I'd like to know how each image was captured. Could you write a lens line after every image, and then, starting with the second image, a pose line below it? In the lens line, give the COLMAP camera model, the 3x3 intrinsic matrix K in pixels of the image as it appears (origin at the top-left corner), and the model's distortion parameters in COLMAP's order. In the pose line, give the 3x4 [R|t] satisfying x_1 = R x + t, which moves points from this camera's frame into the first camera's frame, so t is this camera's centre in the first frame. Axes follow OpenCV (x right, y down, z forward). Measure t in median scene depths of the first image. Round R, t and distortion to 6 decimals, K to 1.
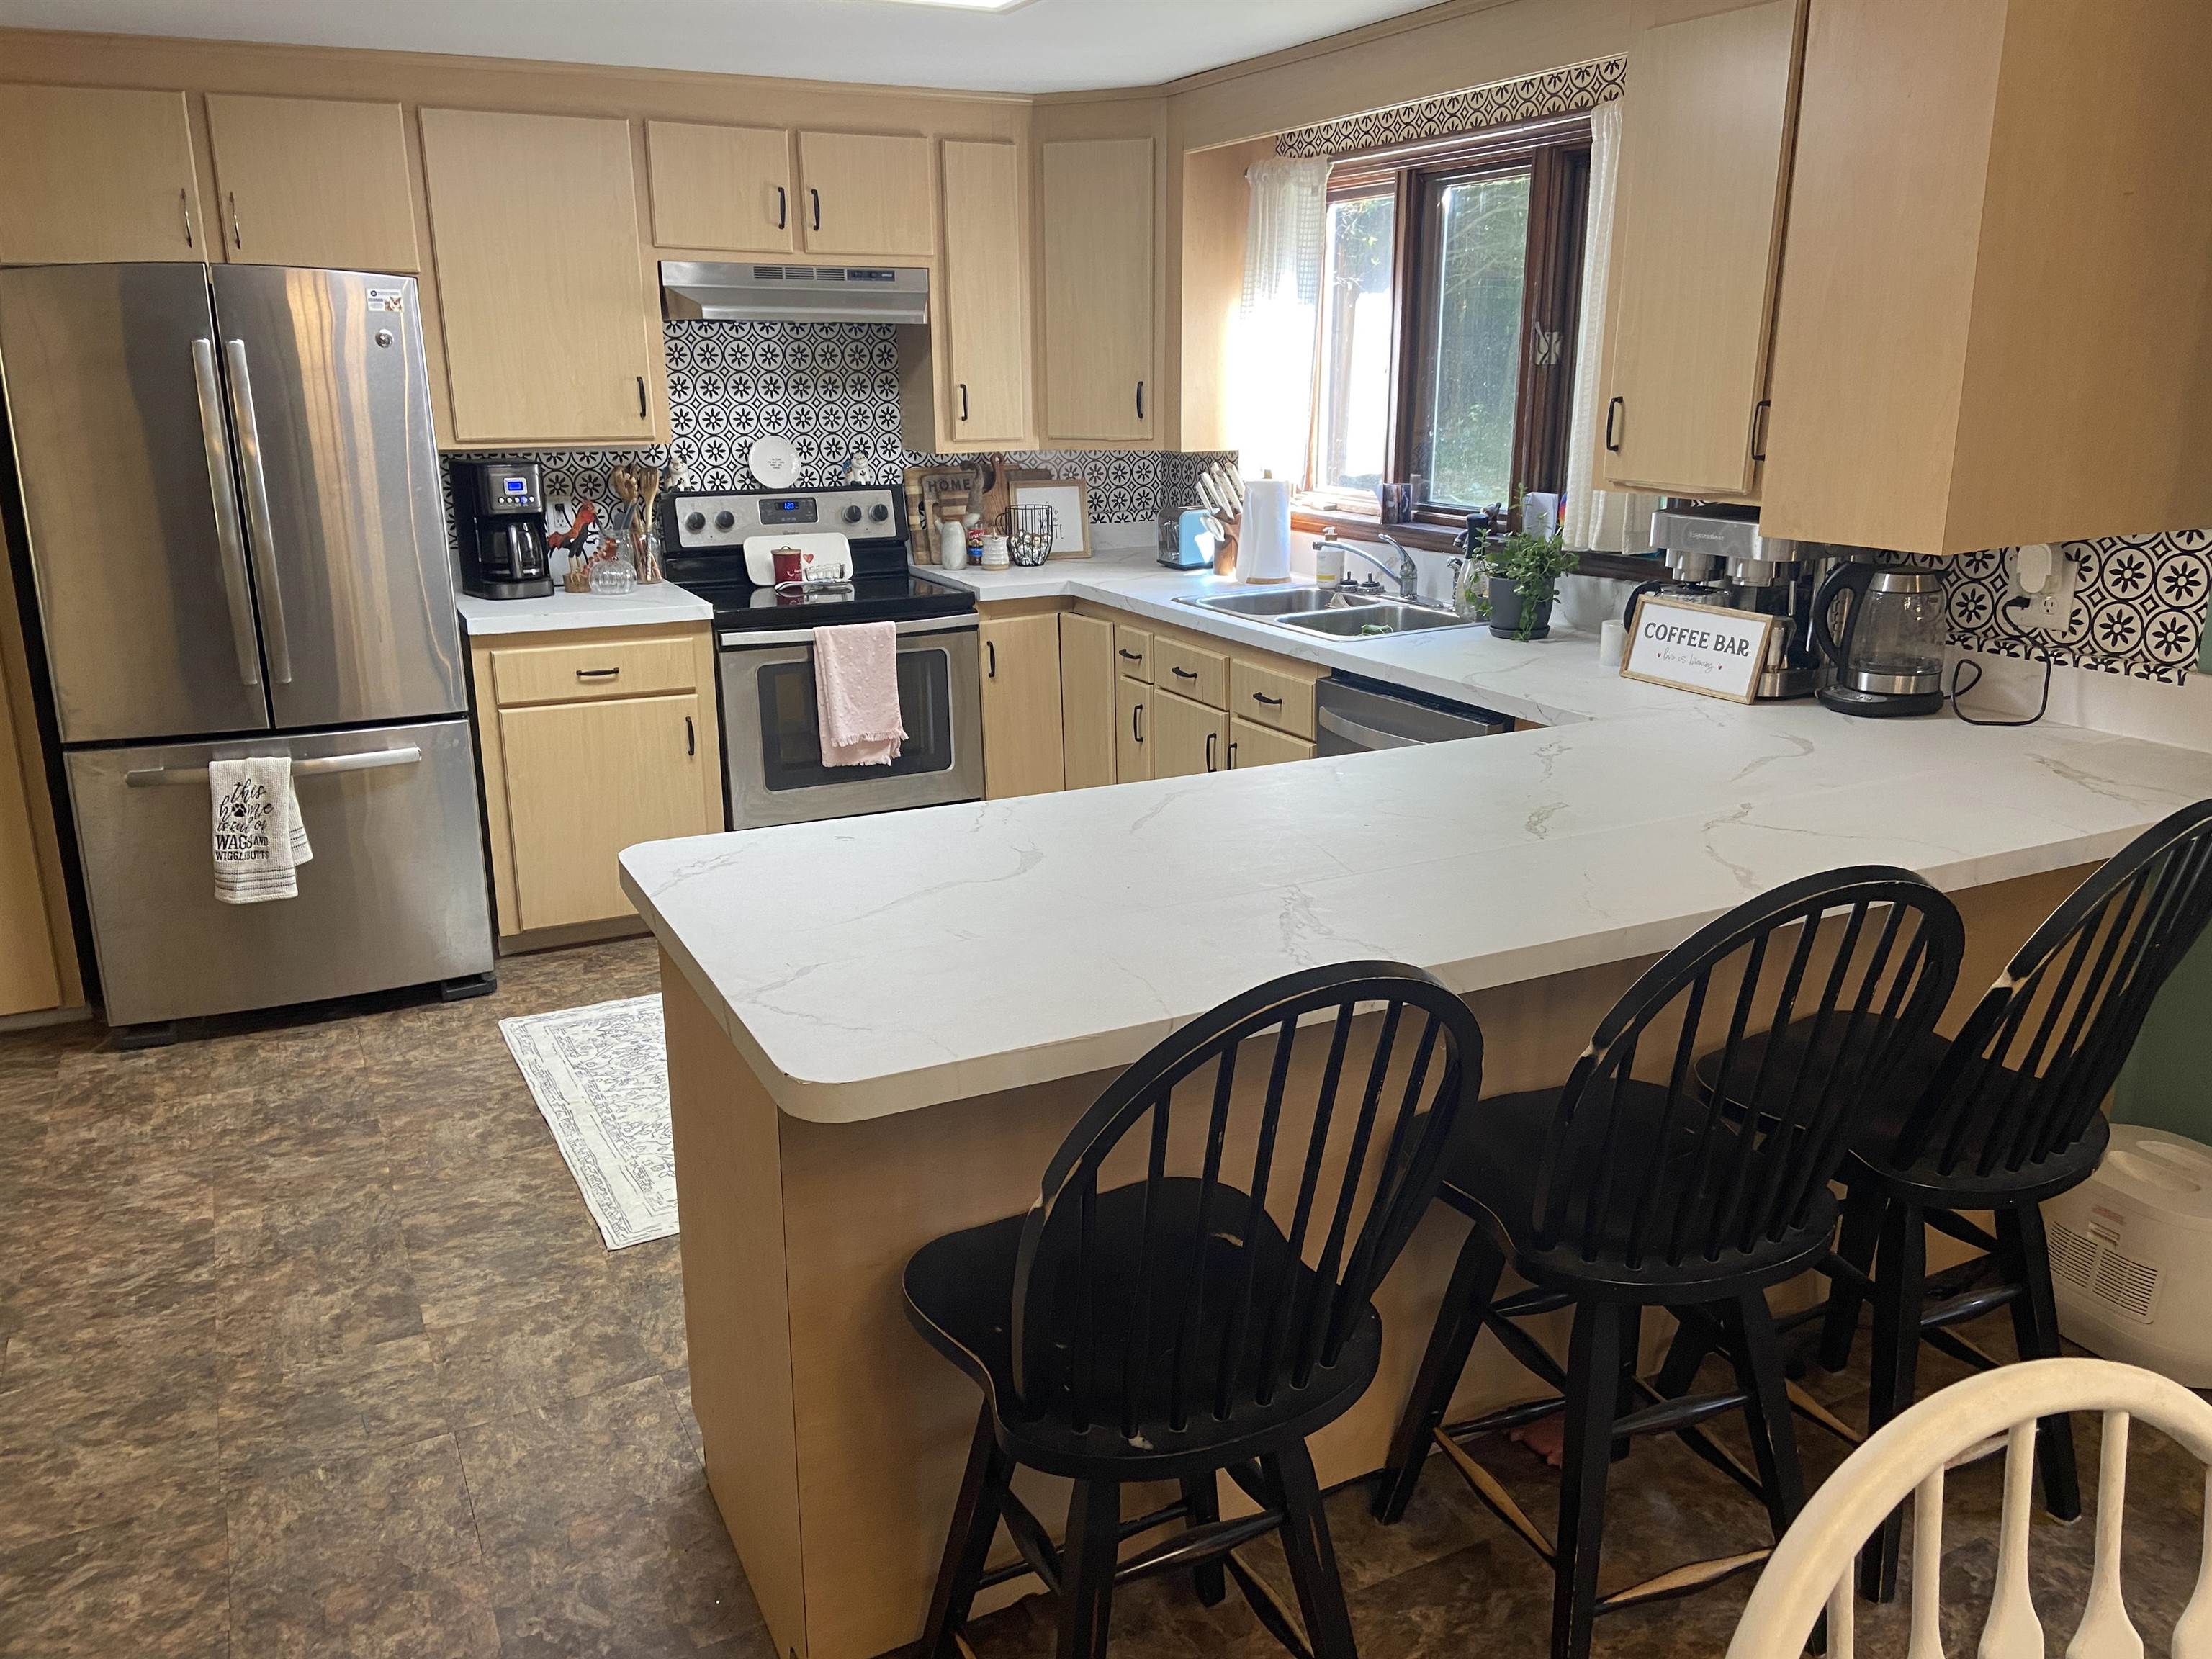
lens RADIAL K [[1658.4, 0, 1118.3], [0, 1658.4, 828.8], [0, 0, 1]] dist [0.133586, -0.178562]
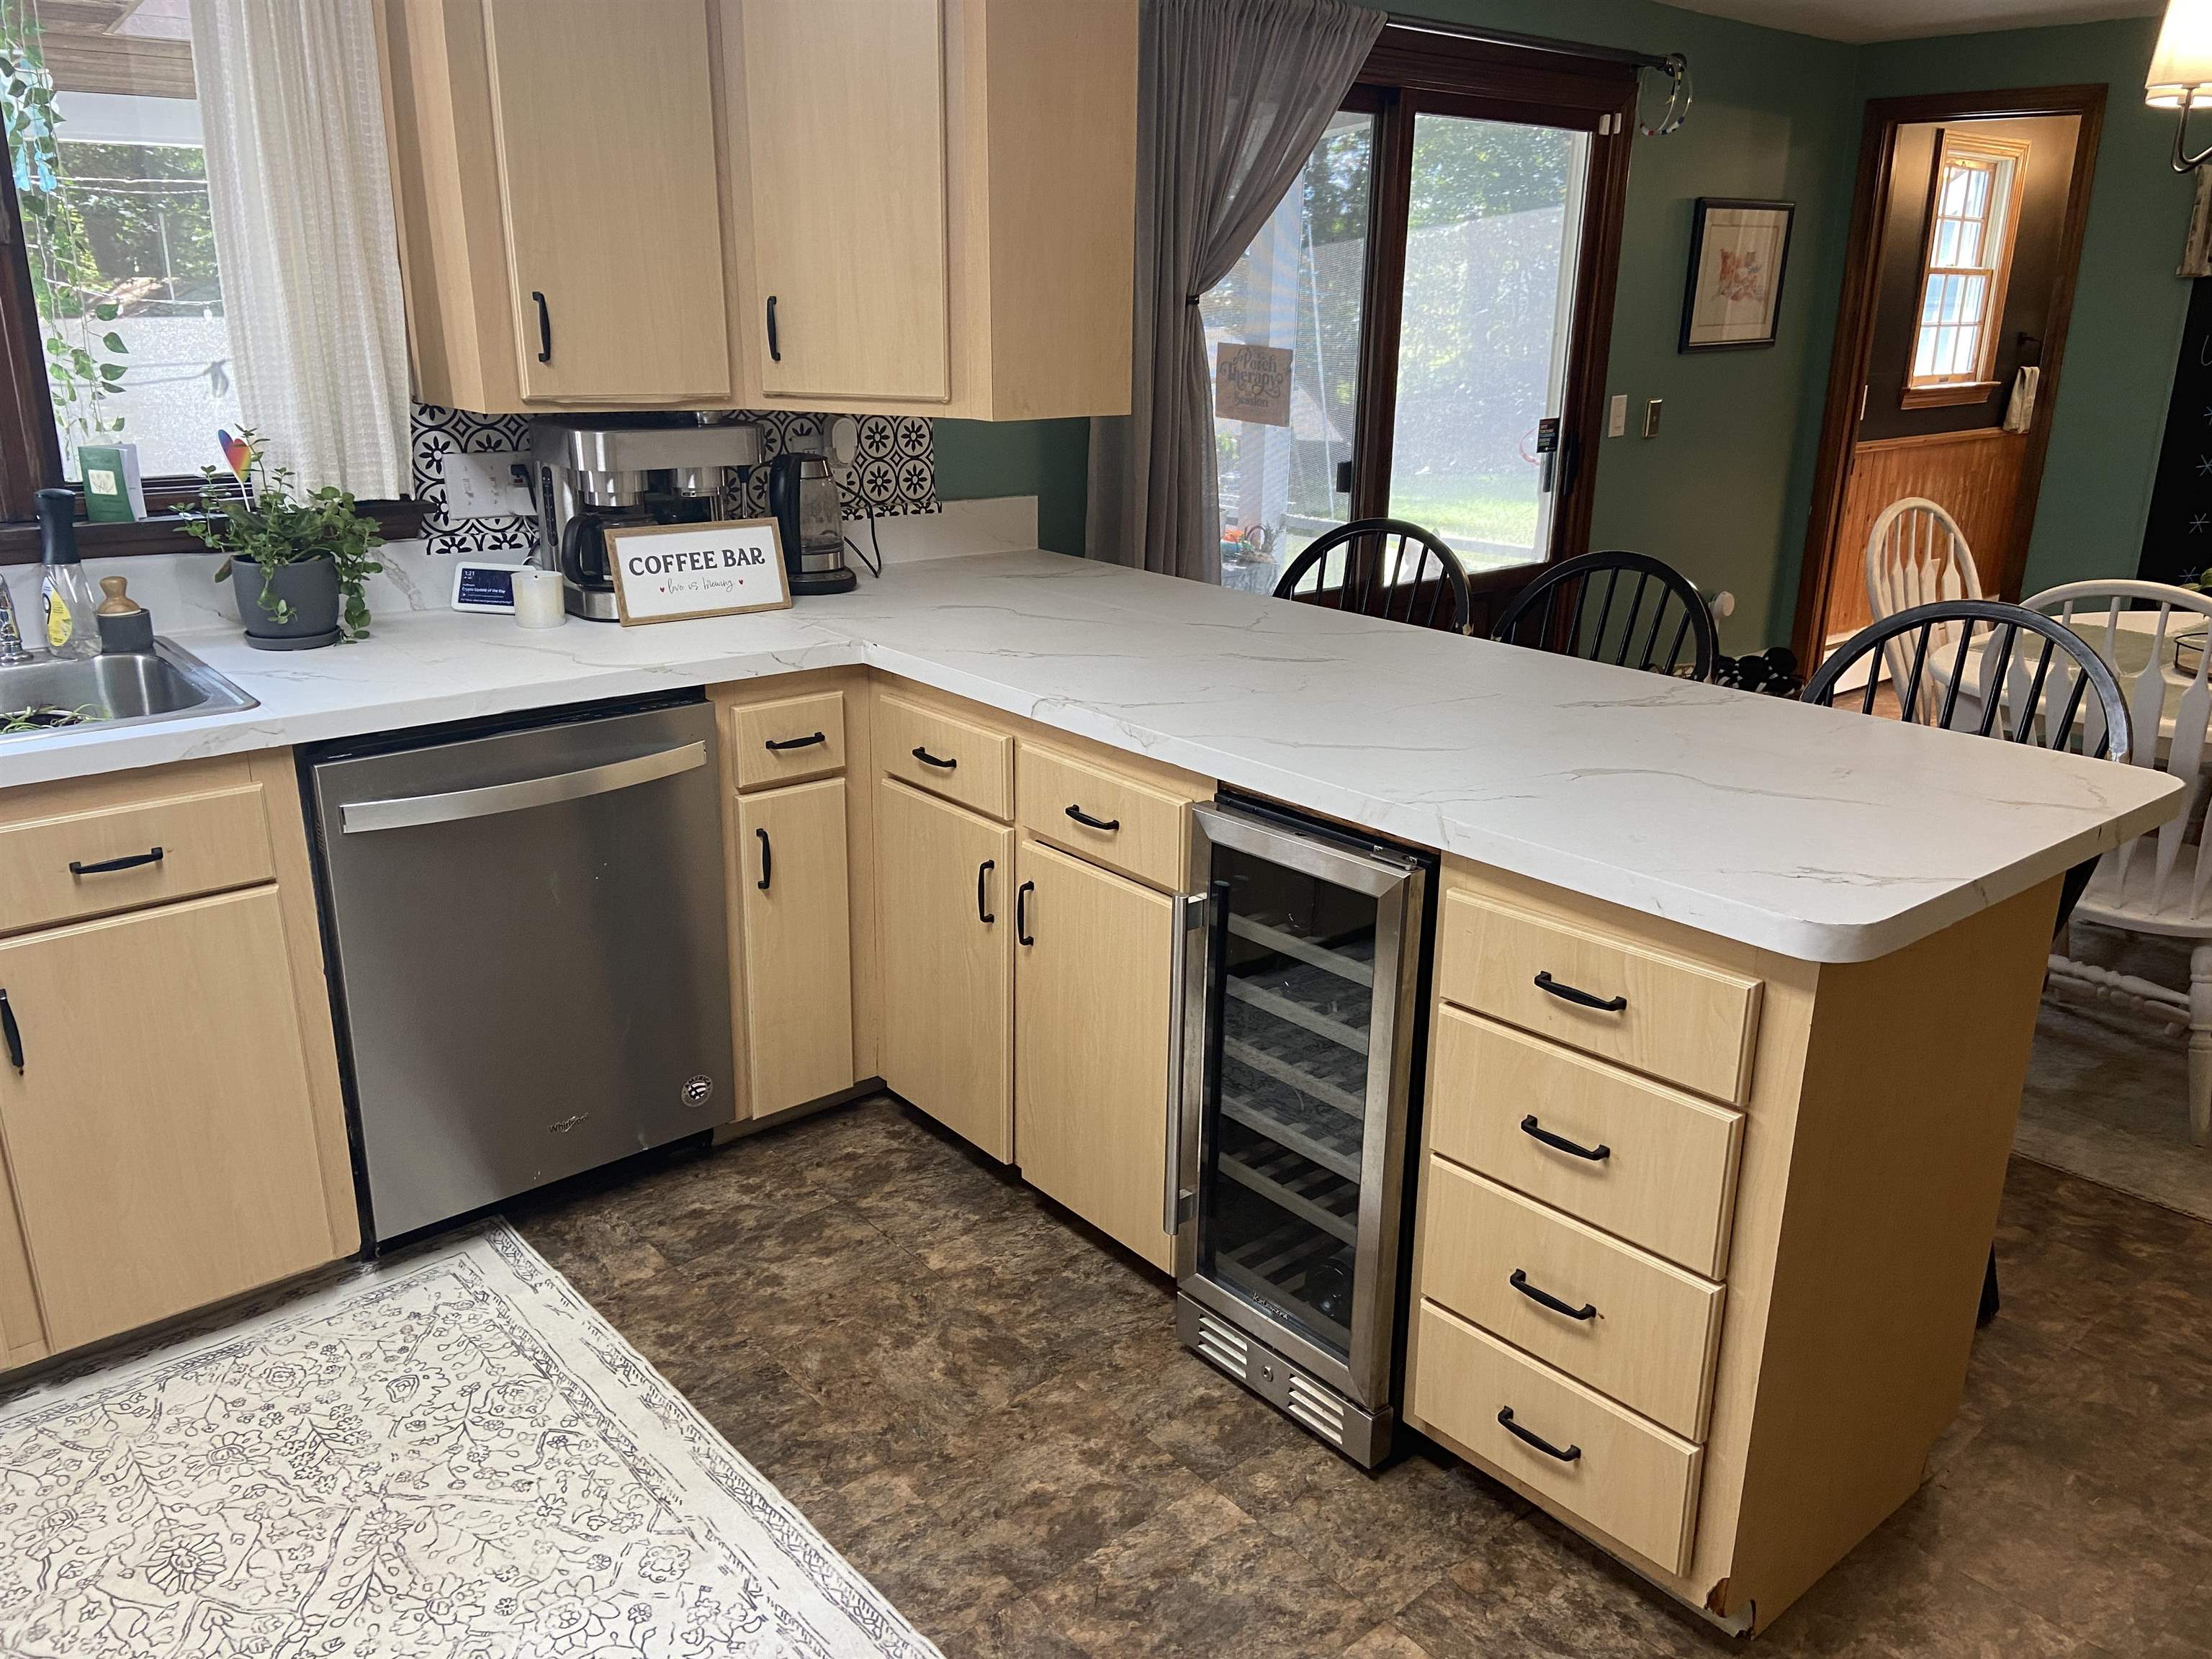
lens RADIAL K [[1701.2, 0, 1106.0], [0, 1701.2, 829.5], [0, 0, 1]] dist [0.156179, -0.189349]
pose [[-0.231056, -0.315560, 0.920345, -0.499746], [0.229790, 0.901481, 0.366781, -0.214851], [-0.945415, 0.296233, -0.135780, 0.737444]]
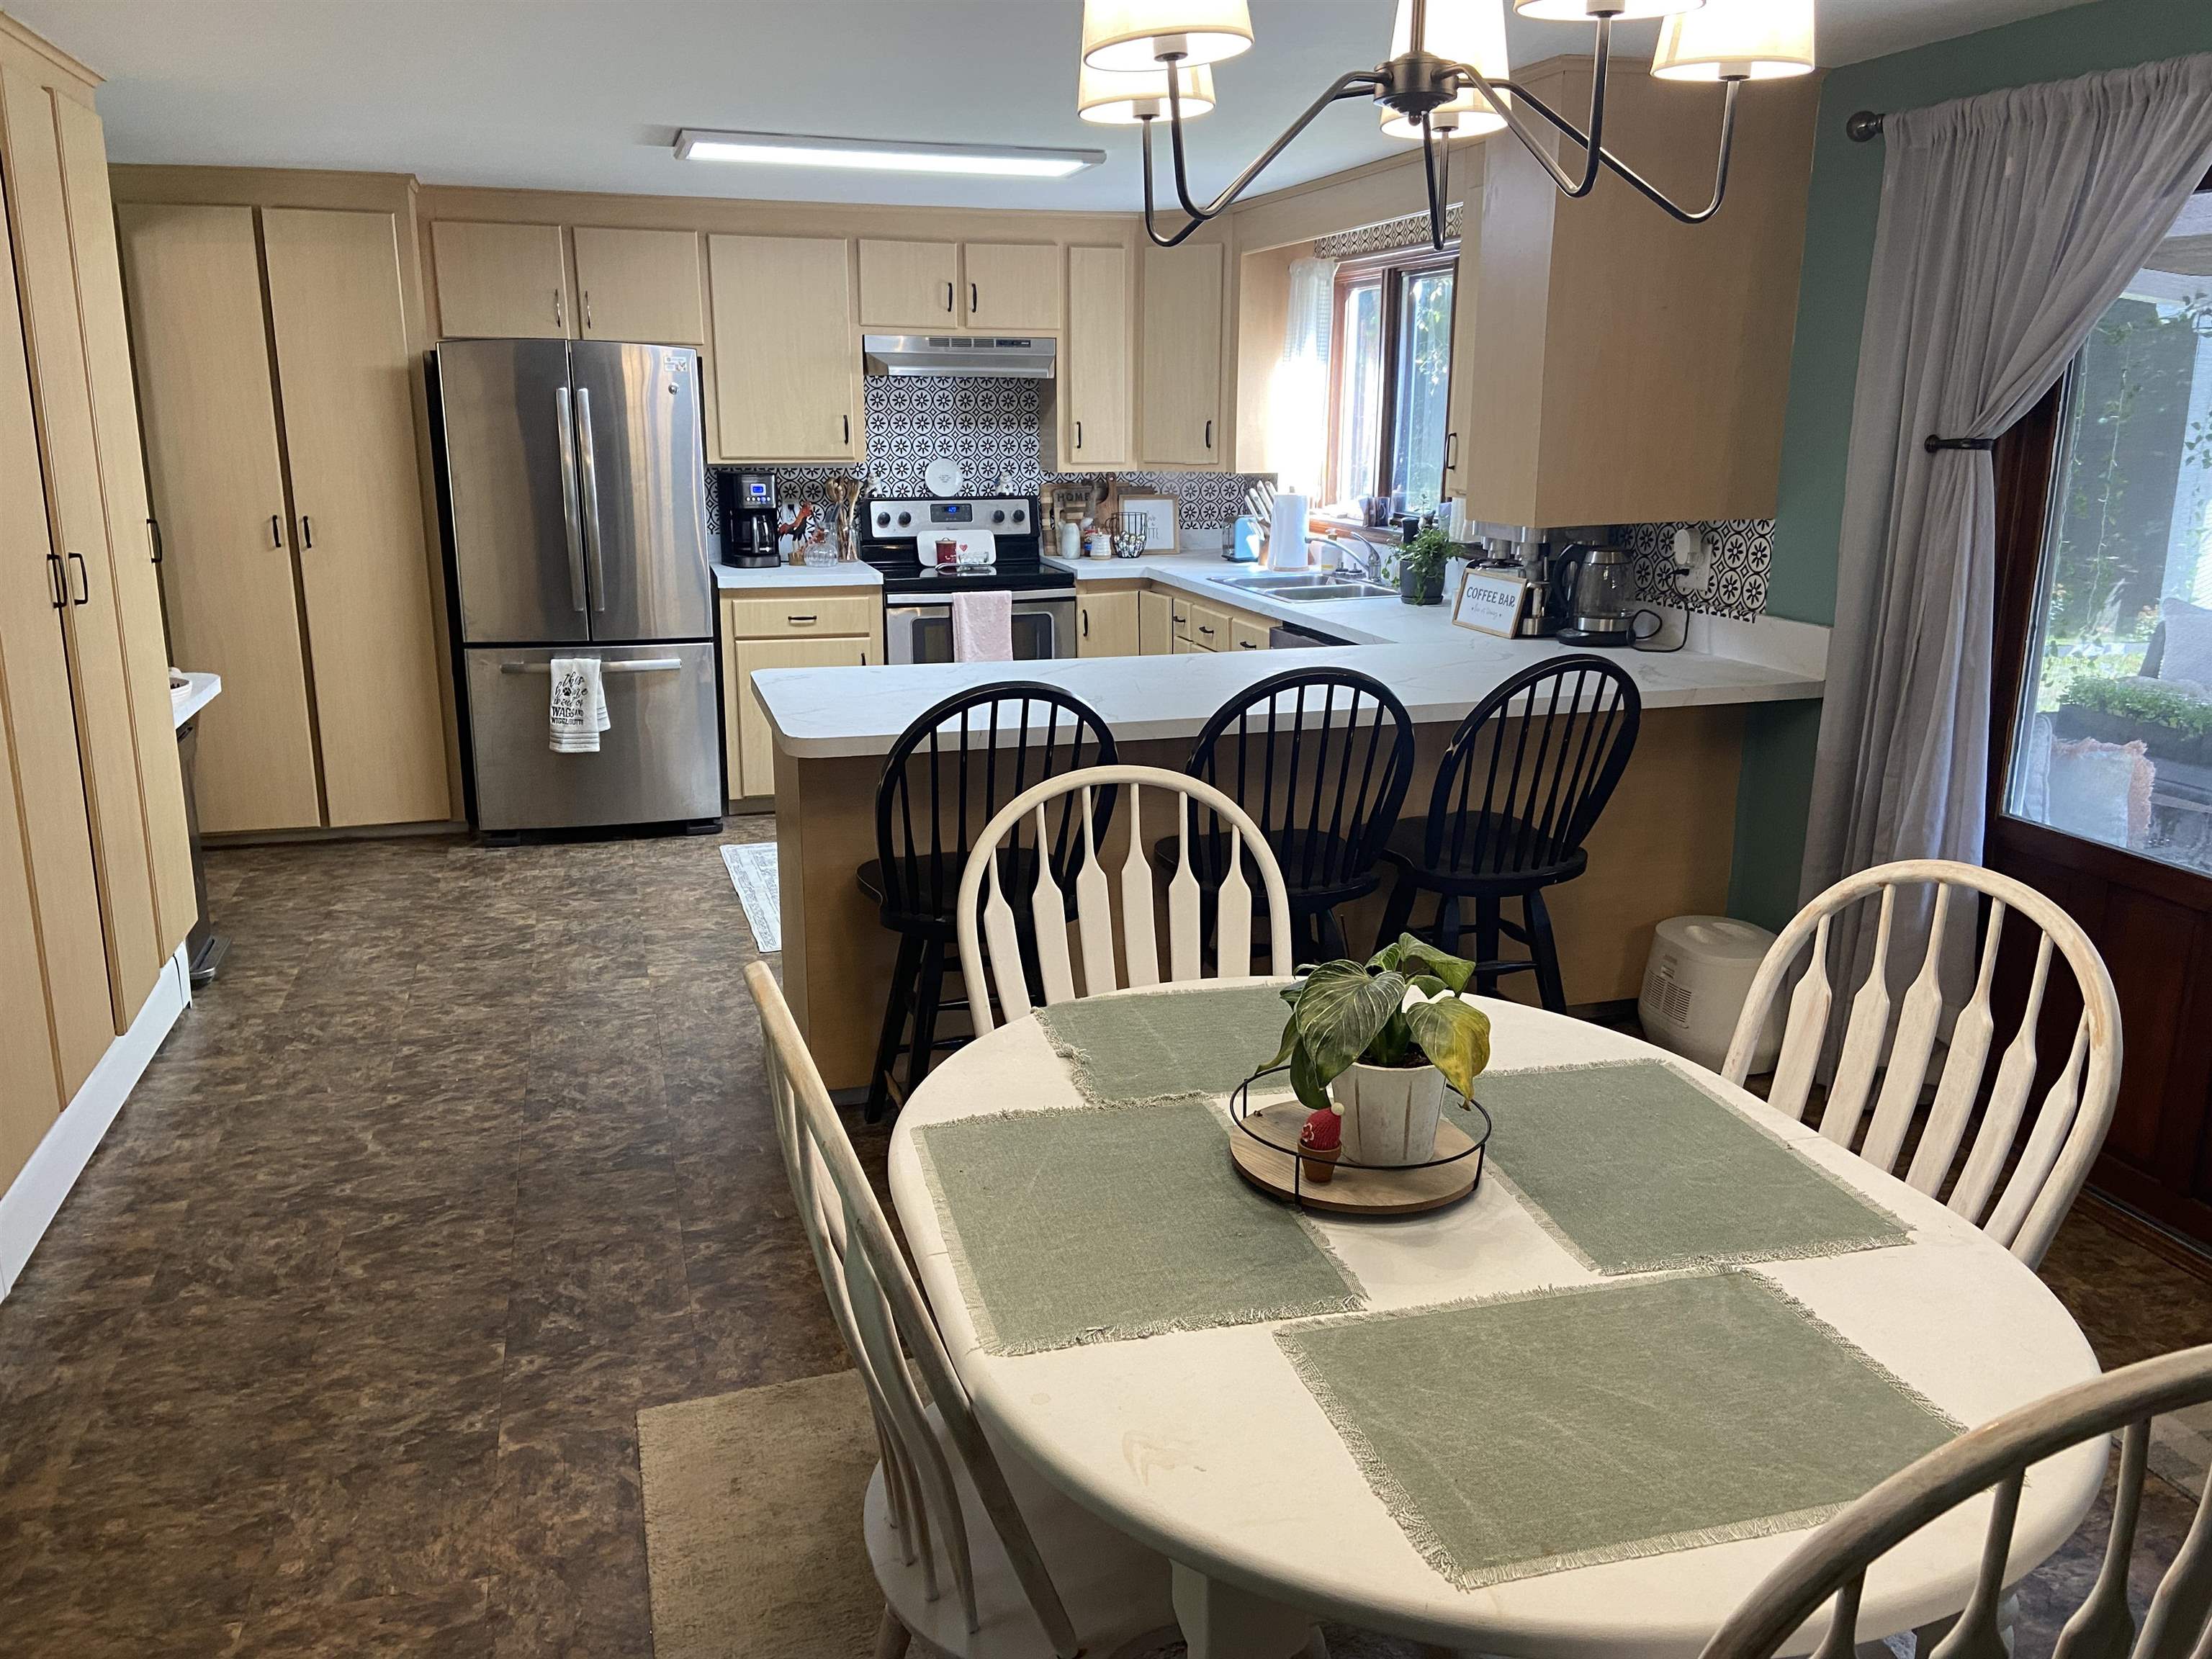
lens RADIAL K [[1646.8, 0, 1101.1], [0, 1646.8, 811.1], [0, 0, 1]] dist [0.123379, -0.176615]
pose [[0.983590, 0.050118, -0.173320, 0.206741], [-0.055747, 0.998059, -0.027756, 0.102232], [0.171593, 0.036962, 0.984474, -0.367148]]
